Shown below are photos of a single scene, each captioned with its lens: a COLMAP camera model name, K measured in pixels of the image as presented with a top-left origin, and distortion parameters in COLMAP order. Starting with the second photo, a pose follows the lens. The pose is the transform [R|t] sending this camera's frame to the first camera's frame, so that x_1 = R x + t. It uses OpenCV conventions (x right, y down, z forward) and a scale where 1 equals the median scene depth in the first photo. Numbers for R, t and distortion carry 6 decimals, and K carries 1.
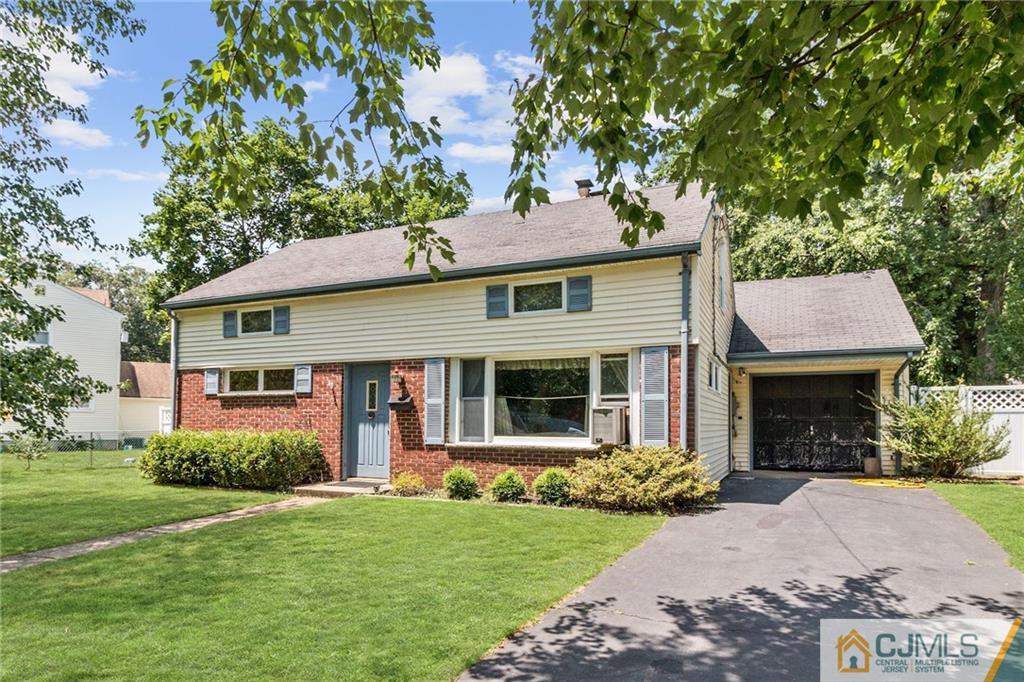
lens RADIAL K [[477.1, 0, 516.2], [0, 477.1, 323.9], [0, 0, 1]] dist [0.003796, 0.000276]
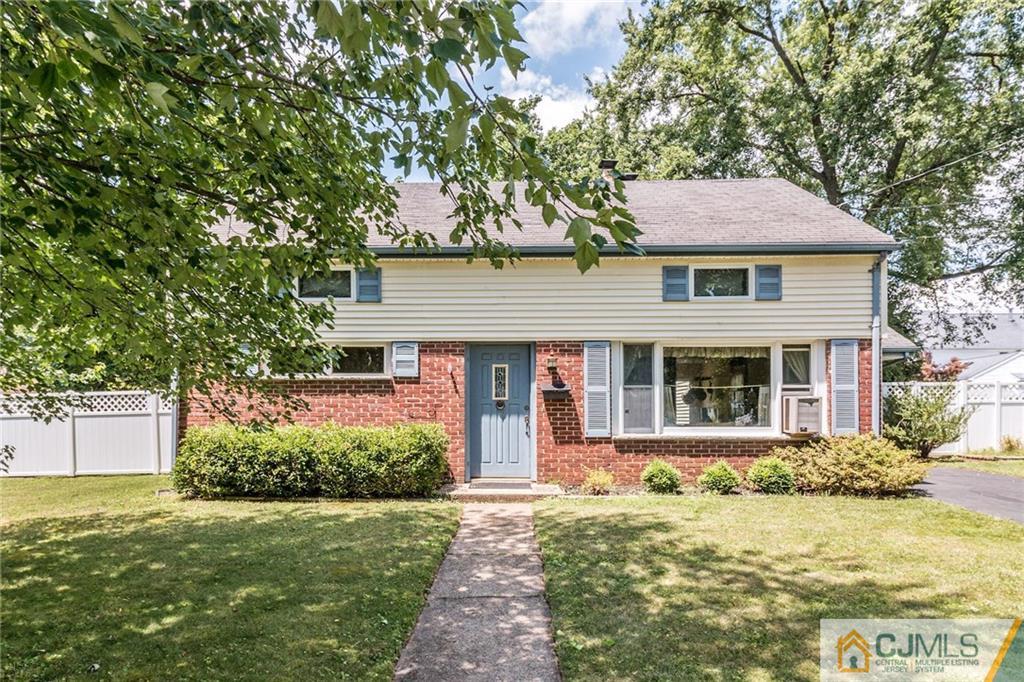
lens RADIAL K [[483.9, 0, 517.0], [0, 483.9, 336.1], [0, 0, 1]] dist [-0.003829, -0.000249]
pose [[0.946501, 0.047401, 0.319200, -0.614508], [-0.061031, 0.997596, 0.032829, 0.042442], [-0.316876, -0.050554, 0.947119, 0.196189]]
